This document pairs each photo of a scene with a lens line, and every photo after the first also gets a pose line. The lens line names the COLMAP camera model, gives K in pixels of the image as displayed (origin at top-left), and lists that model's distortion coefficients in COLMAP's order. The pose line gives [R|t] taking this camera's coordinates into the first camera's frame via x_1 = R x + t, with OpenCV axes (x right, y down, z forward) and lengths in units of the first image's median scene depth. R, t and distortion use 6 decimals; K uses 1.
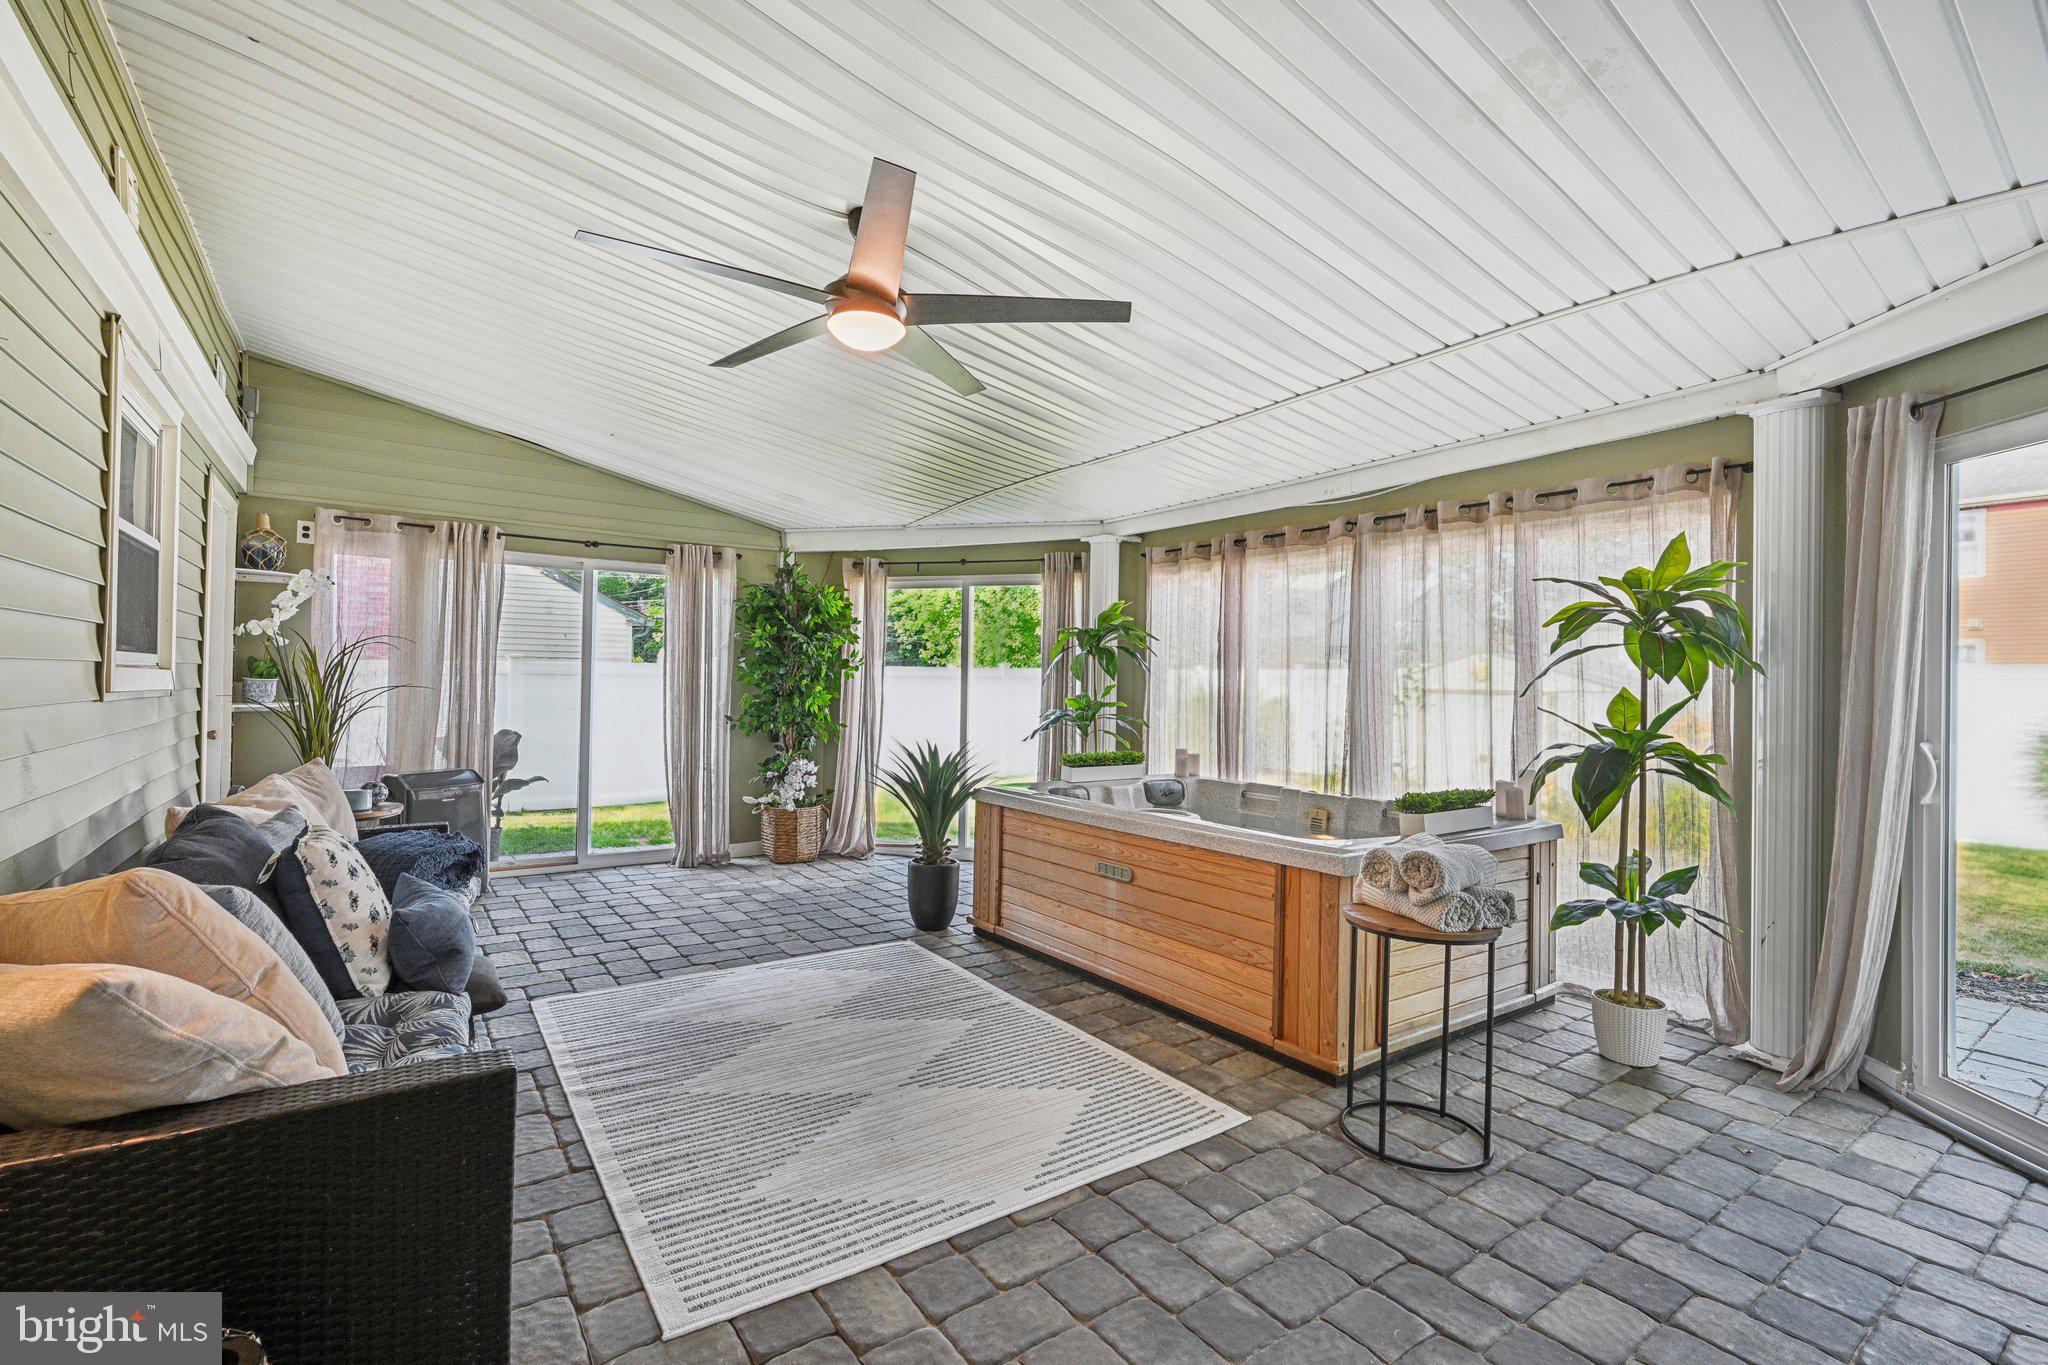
lens RADIAL K [[893.4, 0, 1011.5], [0, 893.4, 680.0], [0, 0, 1]] dist [-0.002467, -0.000406]
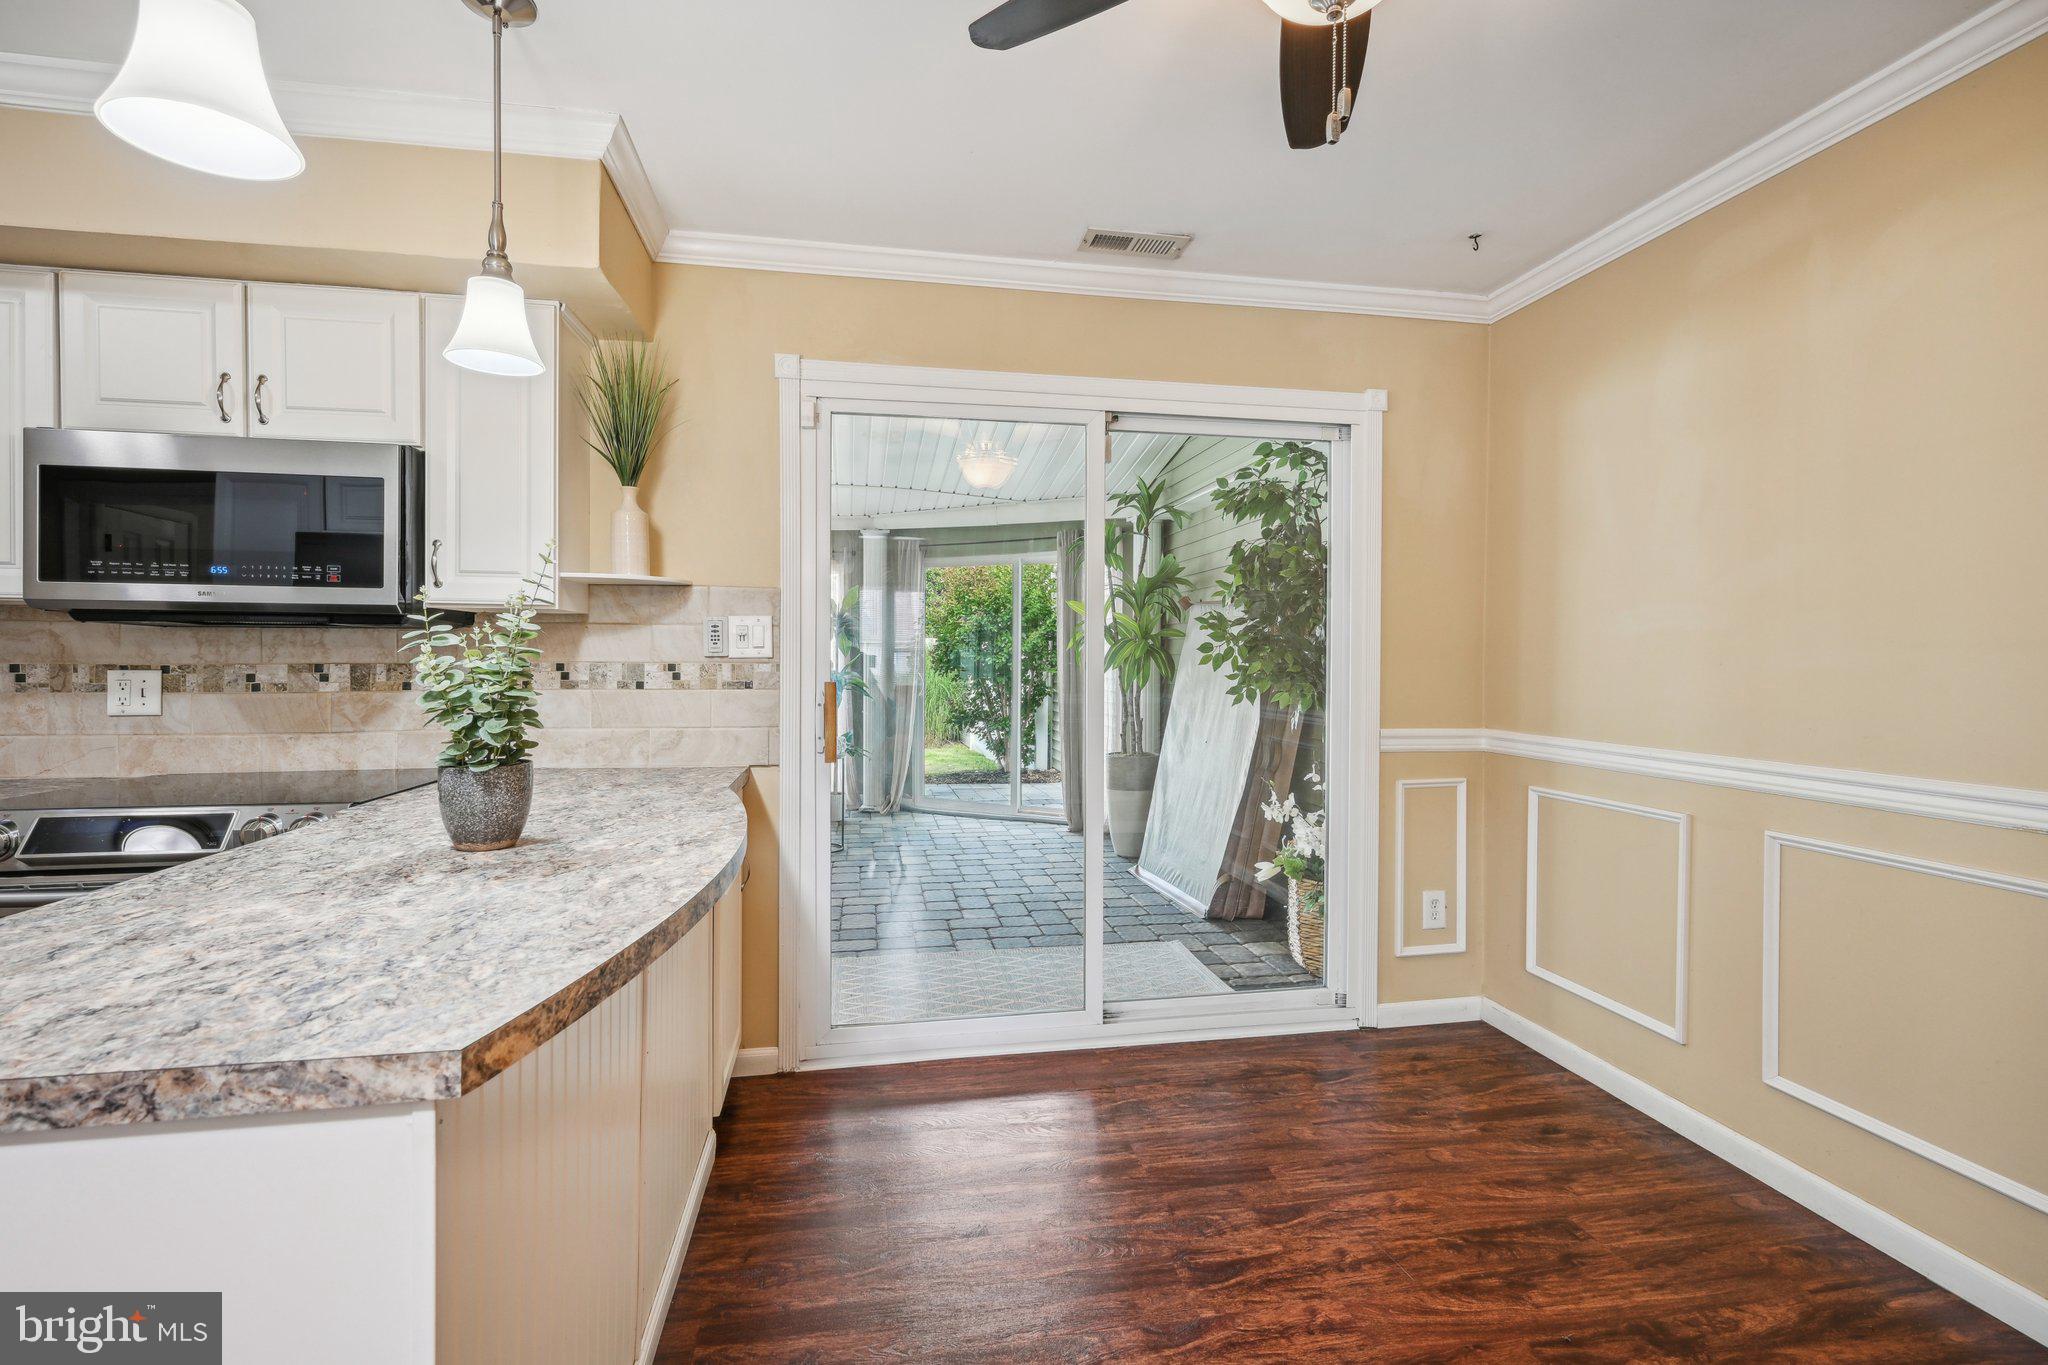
lens RADIAL K [[910.7, 0, 1021.8], [0, 910.7, 663.0], [0, 0, 1]] dist [-0.002549, 0.000061]
pose [[0.423716, -0.018508, 0.905606, -0.852701], [-0.003739, 0.999747, 0.022181, -0.012042], [-0.905787, -0.012784, 0.423539, -0.277492]]
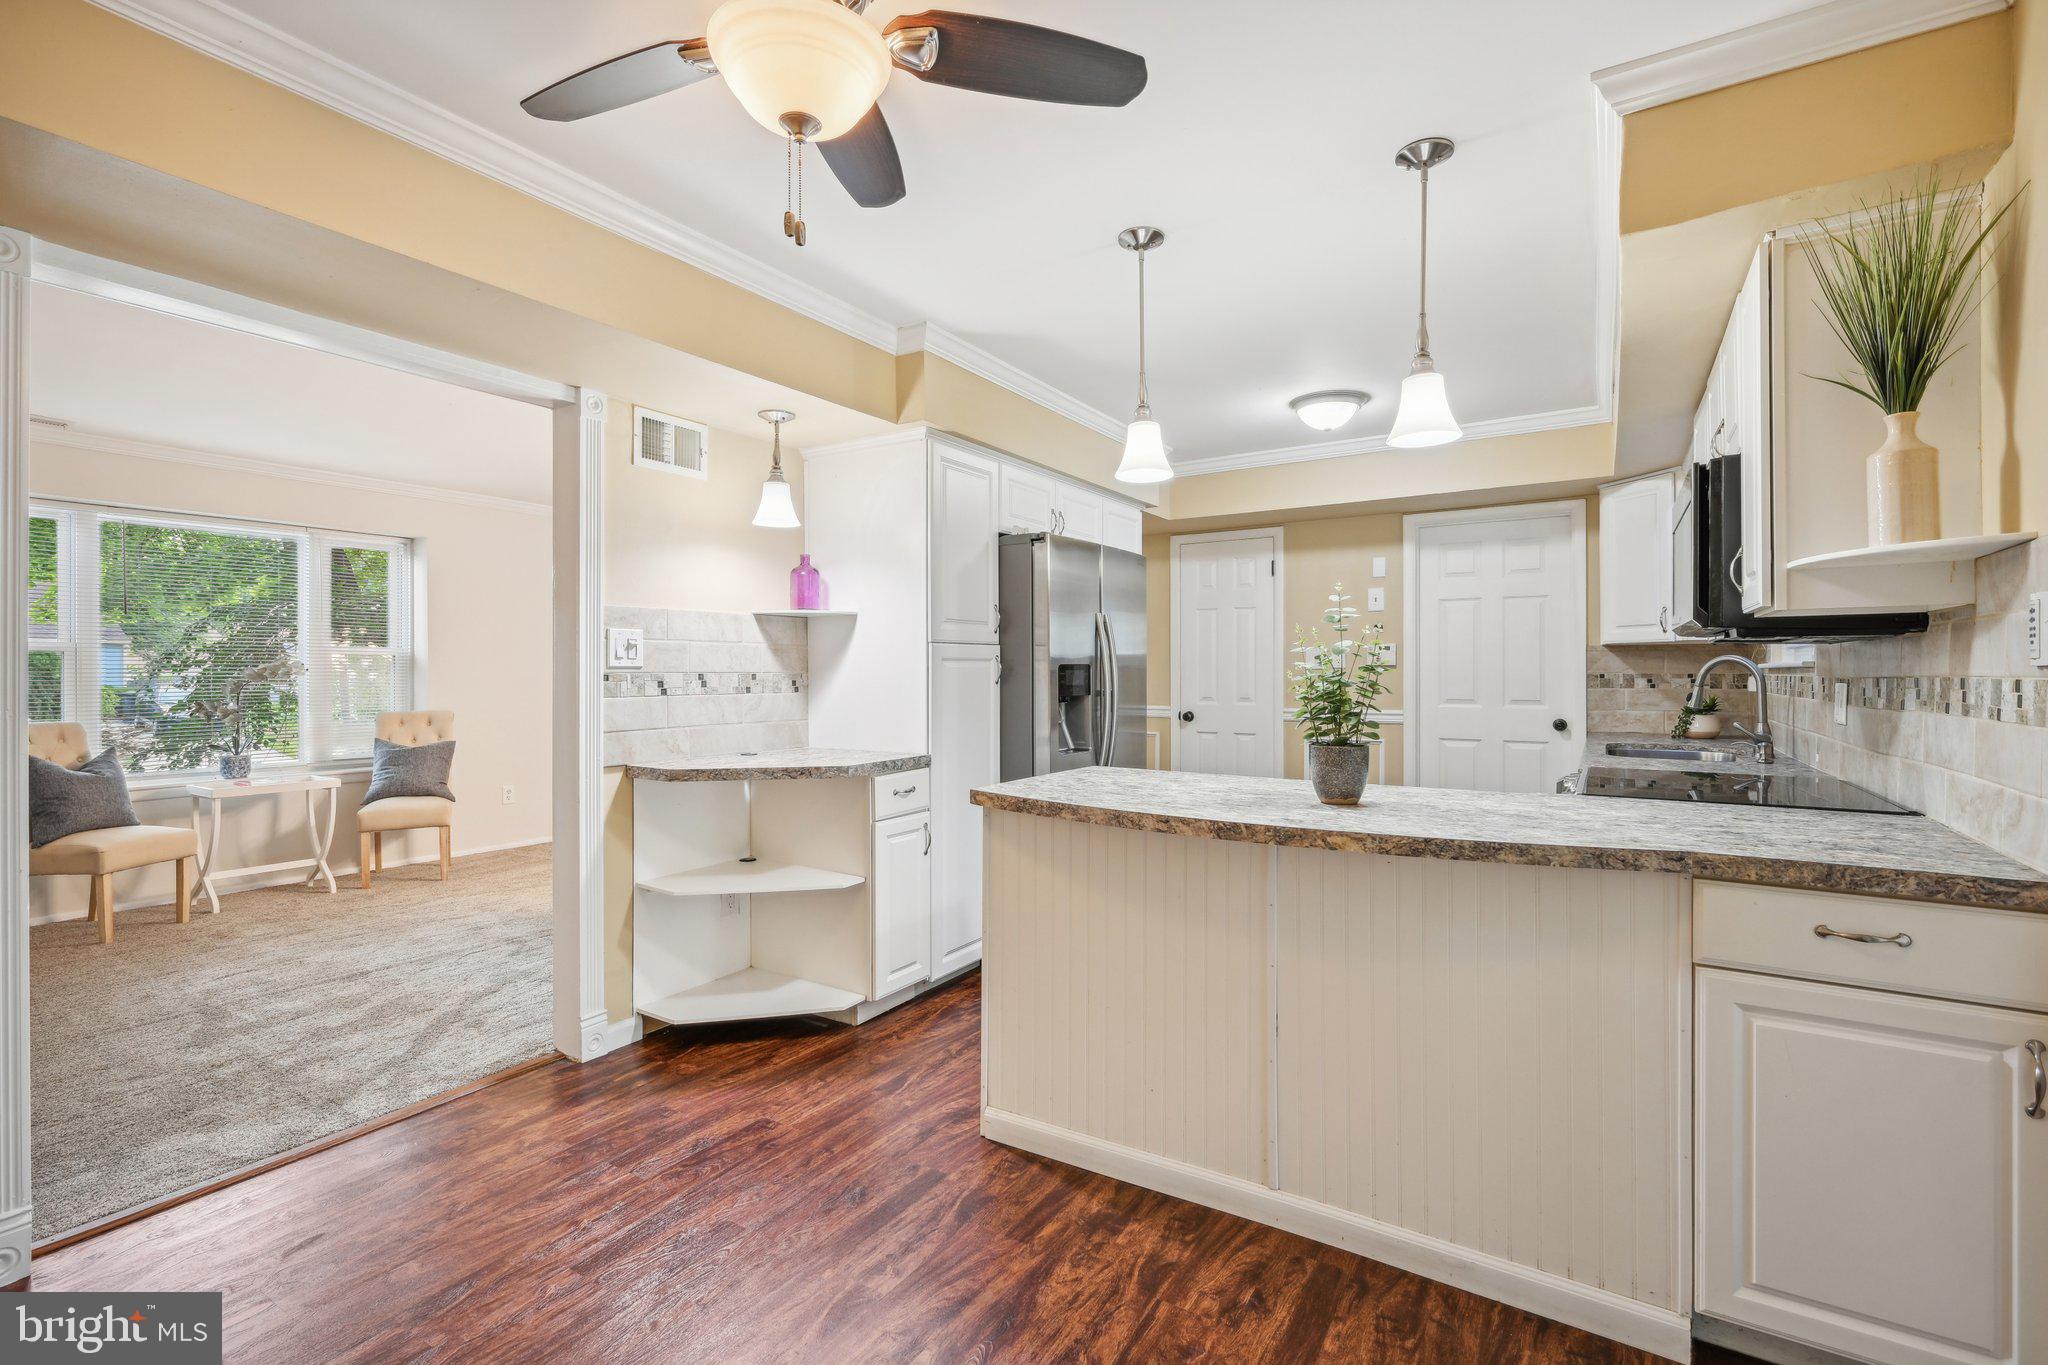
lens RADIAL K [[913.2, 0, 1027.2], [0, 913.2, 668.4], [0, 0, 1]] dist [-0.000044, 0.000111]
pose [[0.383049, -0.020444, -0.923502, -0.180138], [0.014586, 0.999764, -0.016082, -0.000825], [0.923613, -0.007310, 0.383257, -0.298368]]
